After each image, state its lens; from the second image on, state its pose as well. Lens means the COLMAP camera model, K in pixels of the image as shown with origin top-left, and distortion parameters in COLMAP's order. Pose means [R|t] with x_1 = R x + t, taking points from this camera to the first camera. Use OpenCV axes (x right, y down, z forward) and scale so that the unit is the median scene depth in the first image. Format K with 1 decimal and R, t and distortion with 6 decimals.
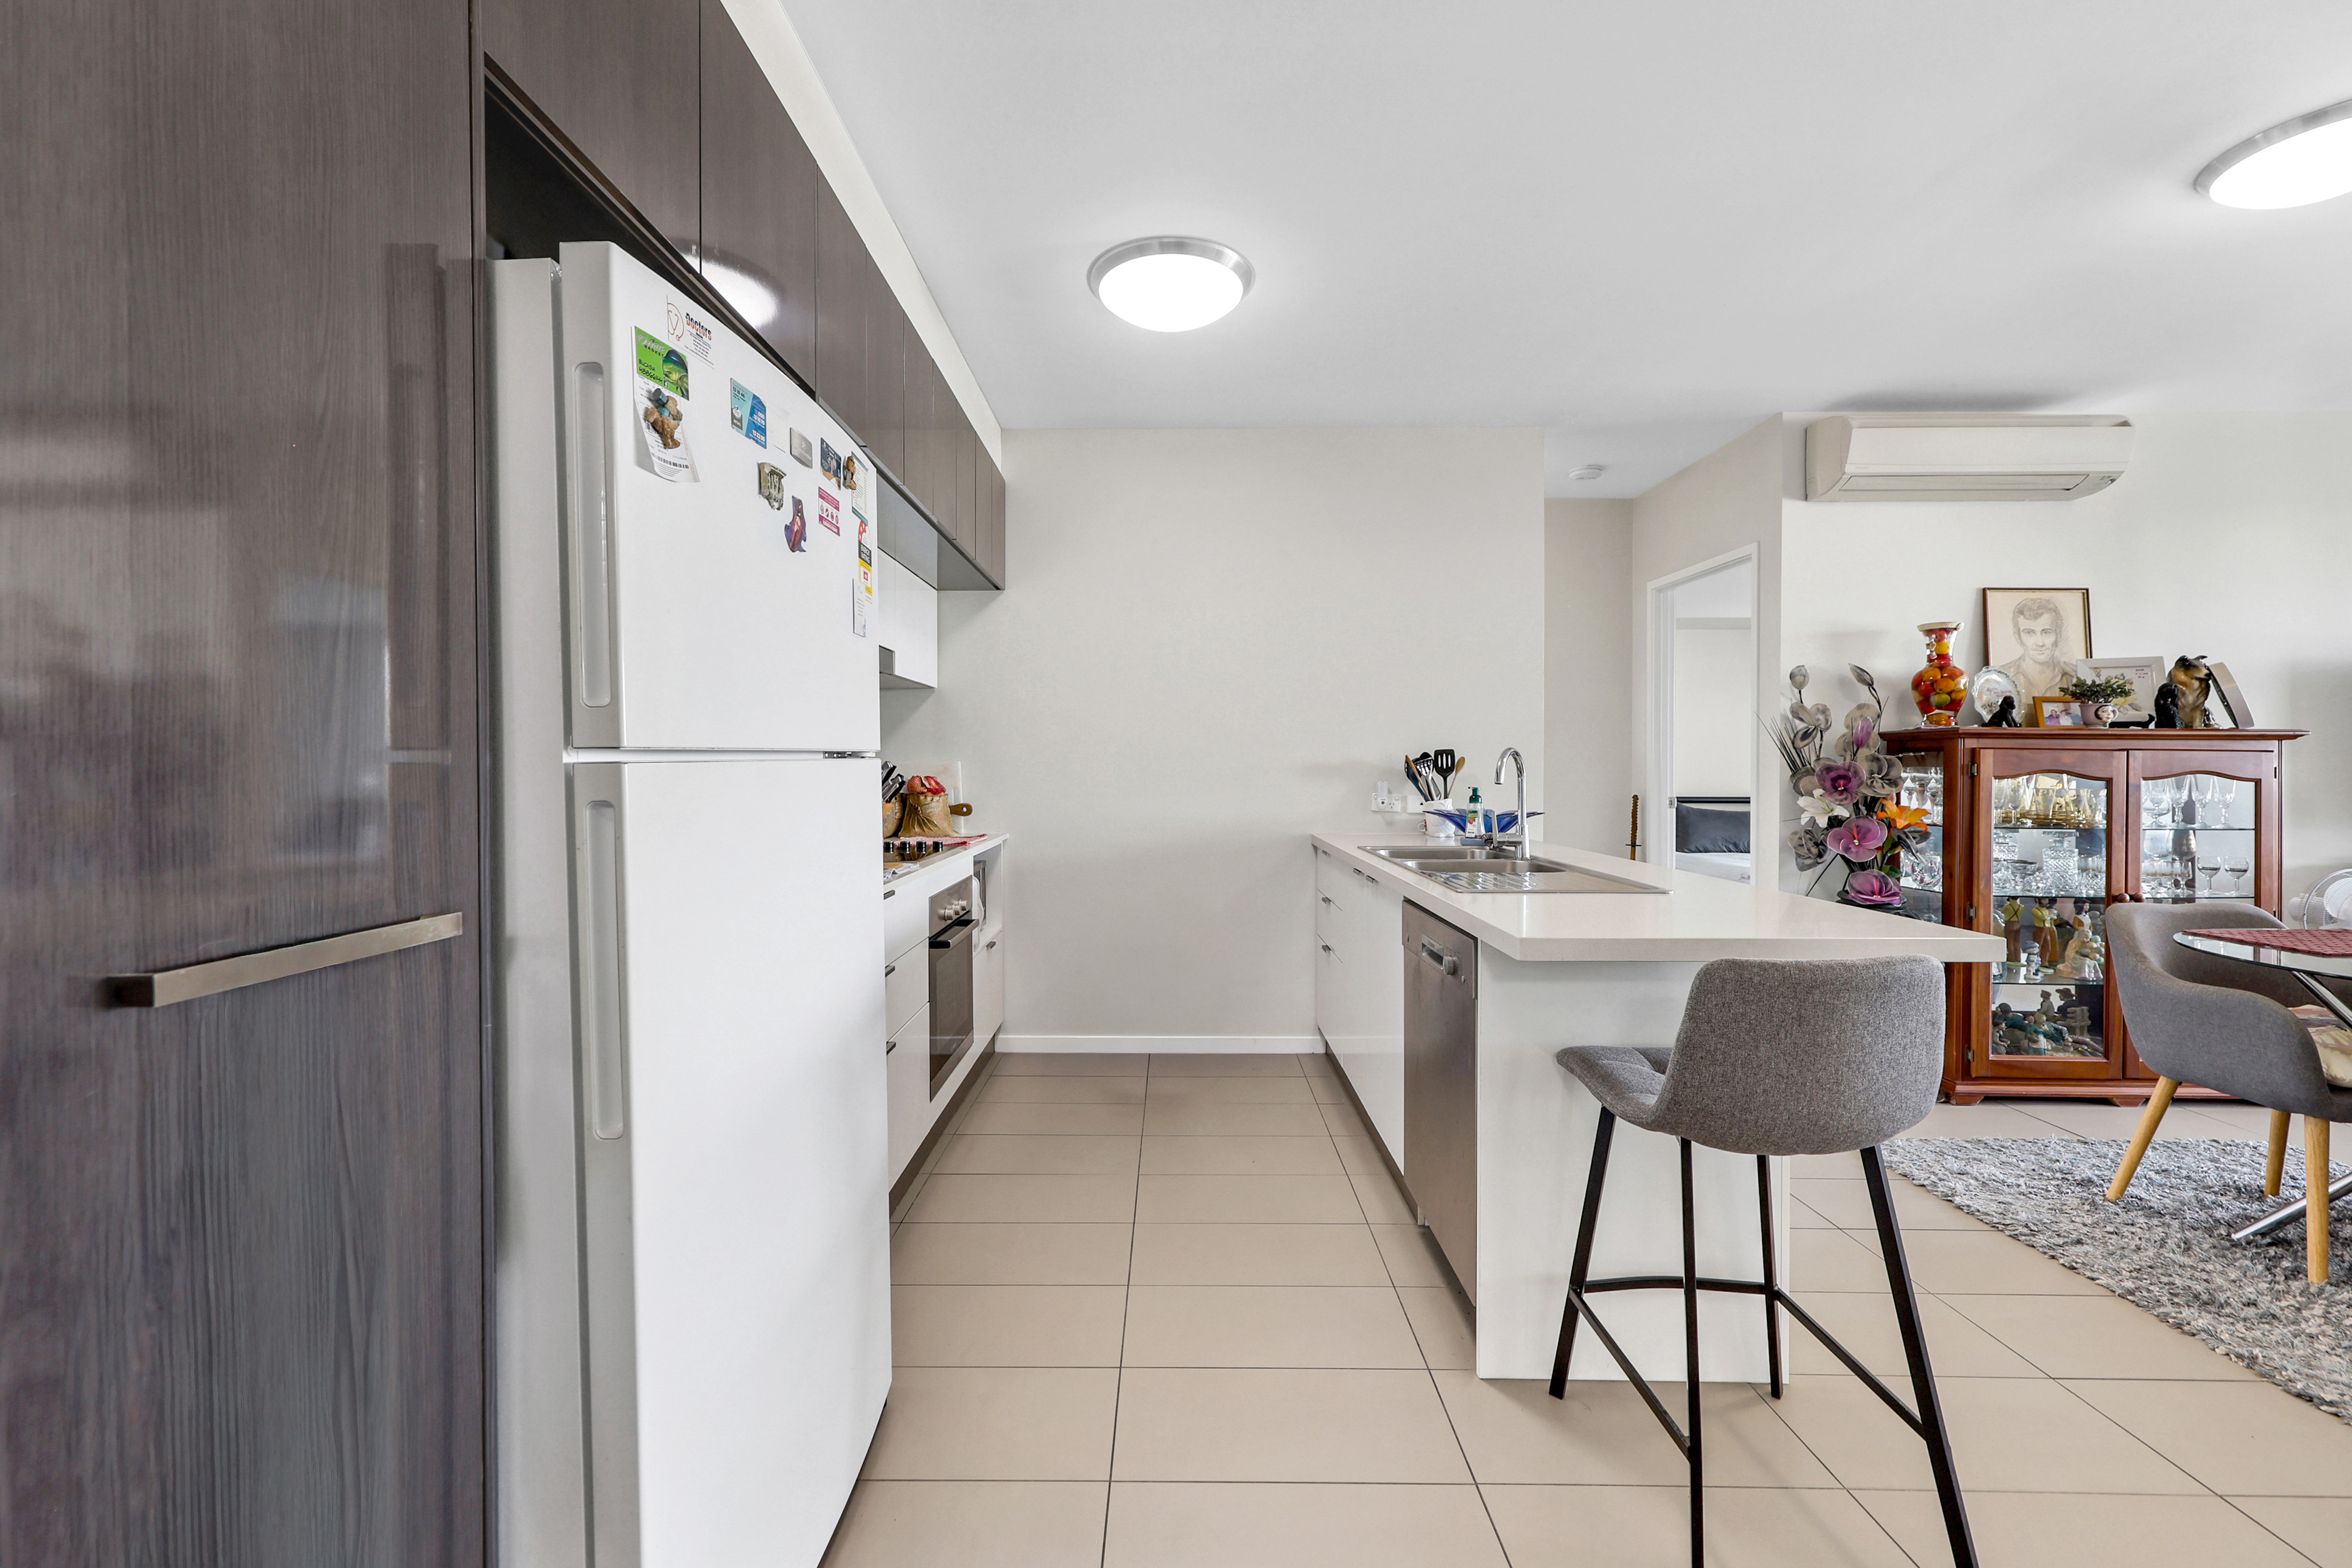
lens RADIAL K [[972.0, 0, 1173.3], [0, 972.0, 771.5], [0, 0, 1]] dist [0.001720, 0.000435]
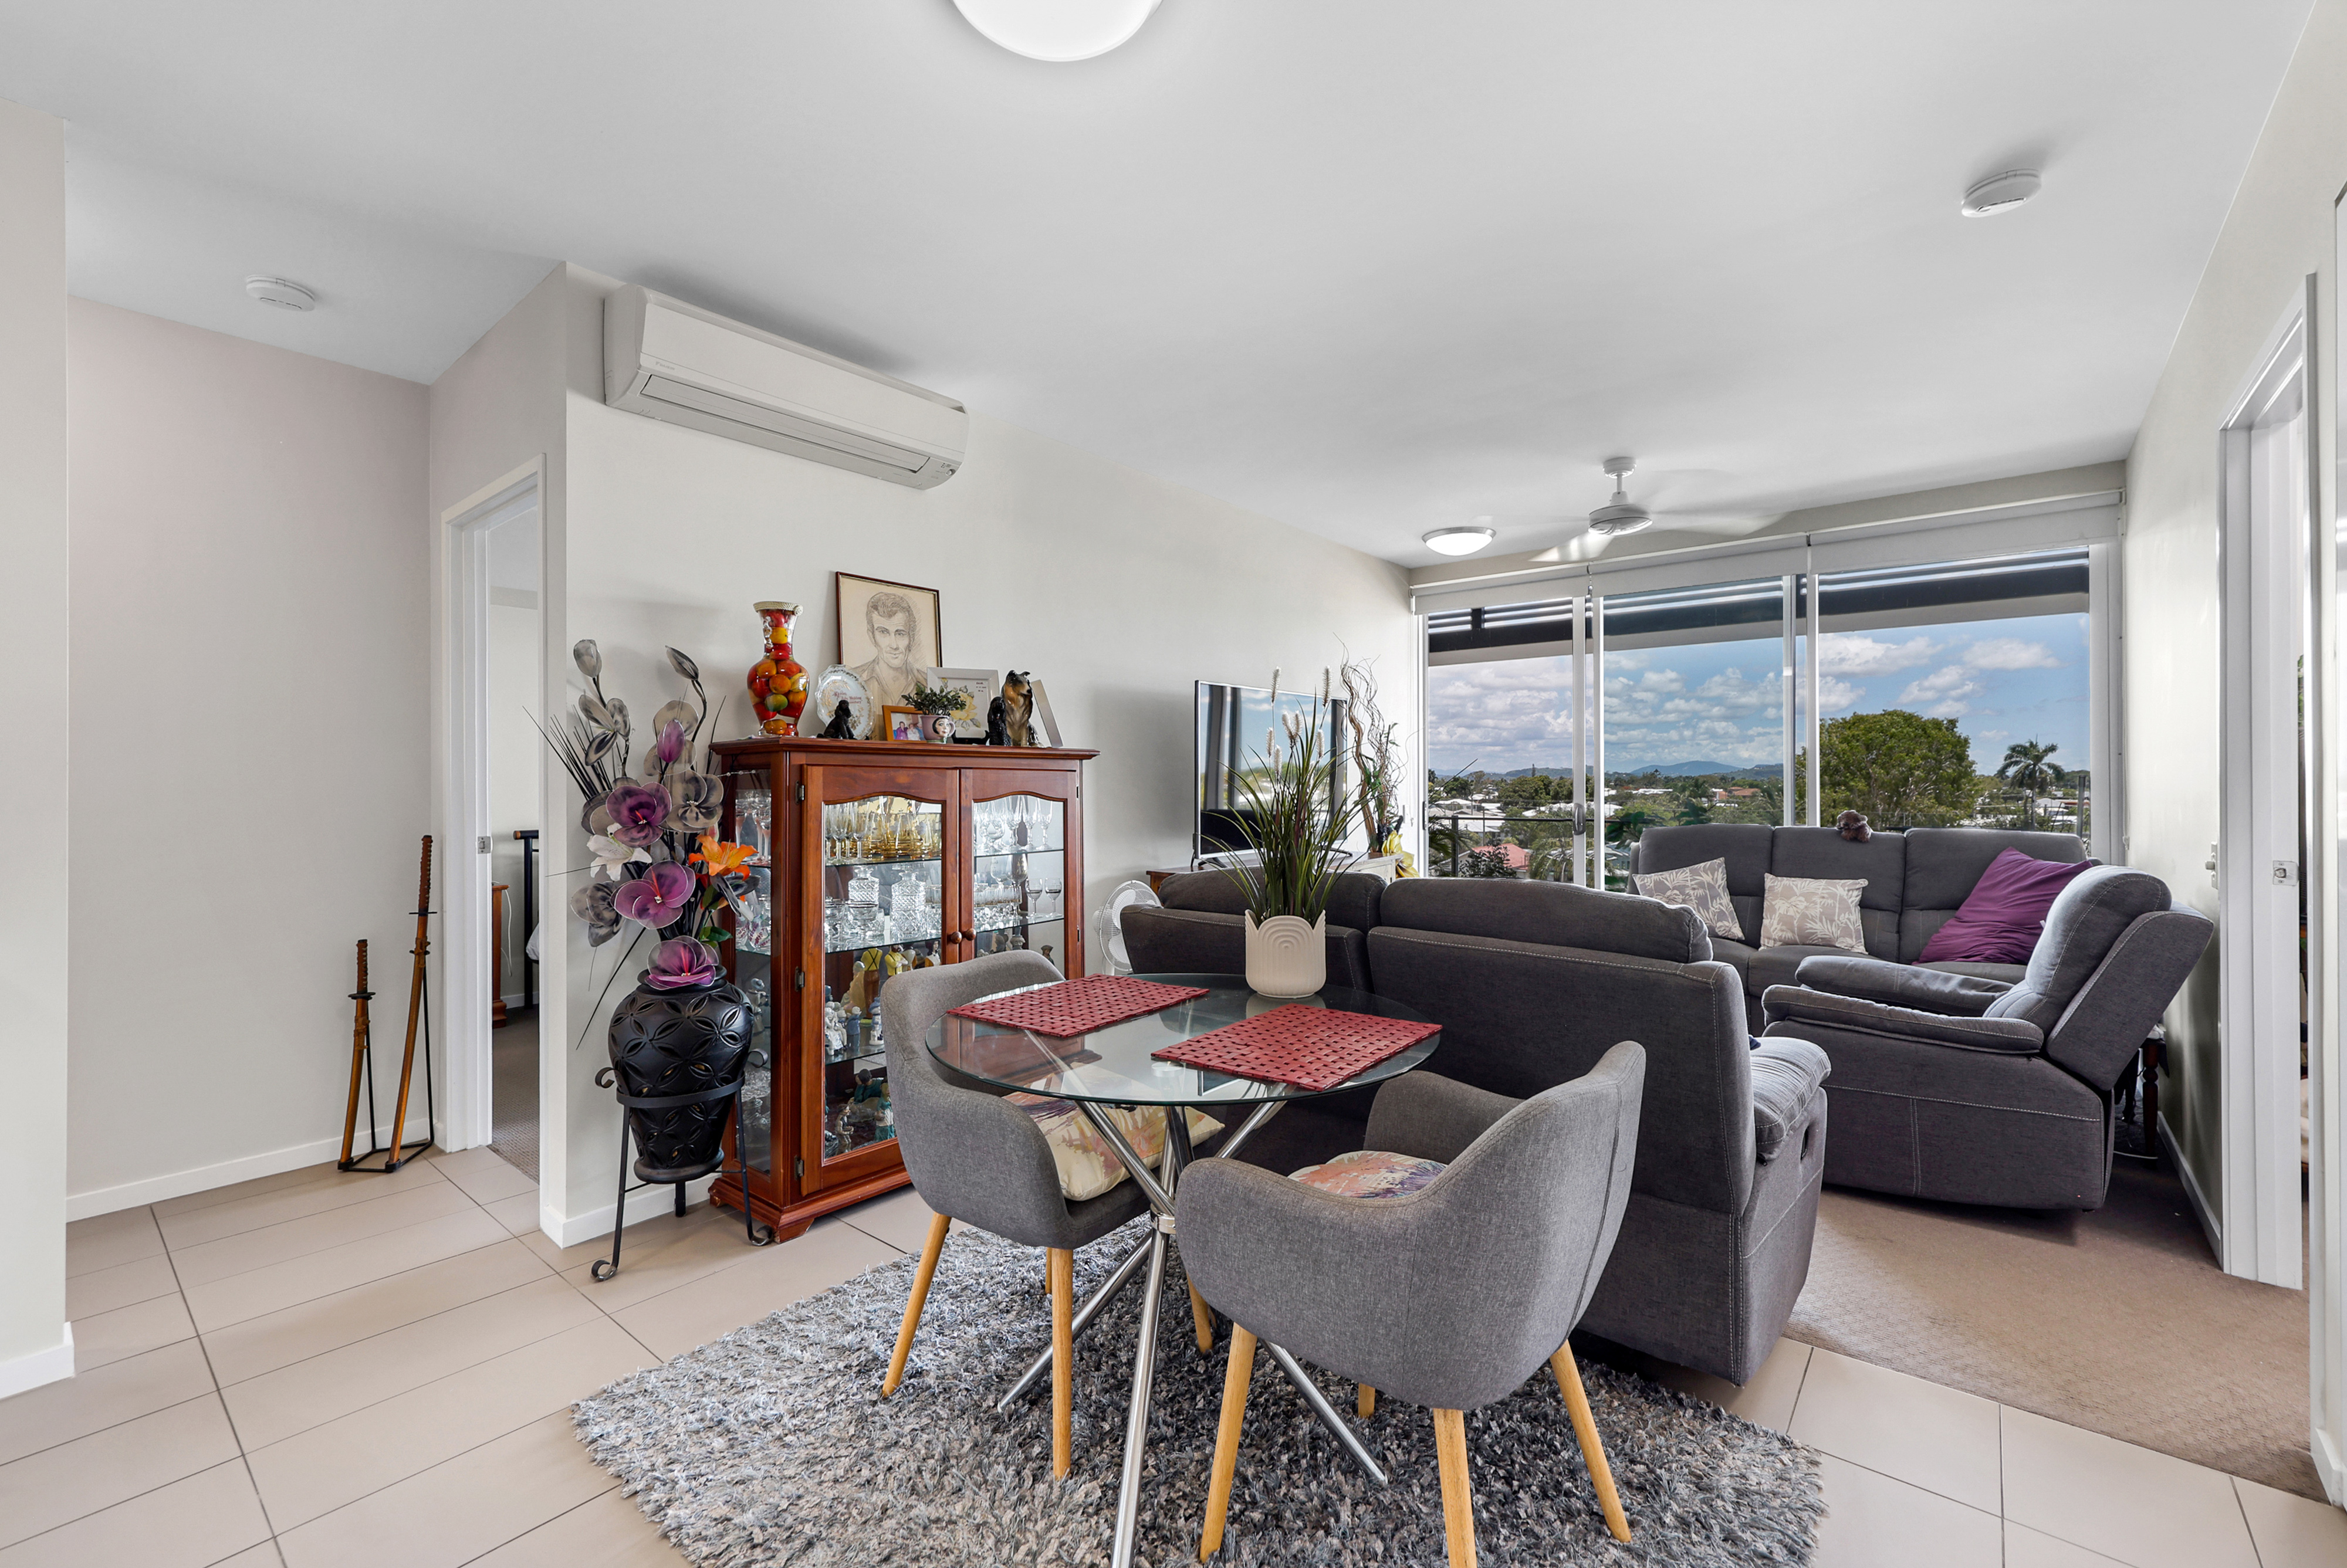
lens RADIAL K [[969.9, 0, 1170.8], [0, 969.9, 771.5], [0, 0, 1]] dist [0.001720, 0.000435]
pose [[0.635283, 0.005338, 0.772261, 0.392871], [0.012649, 0.999770, -0.017316, -0.001649], [-0.772176, 0.020769, 0.635069, 0.272574]]
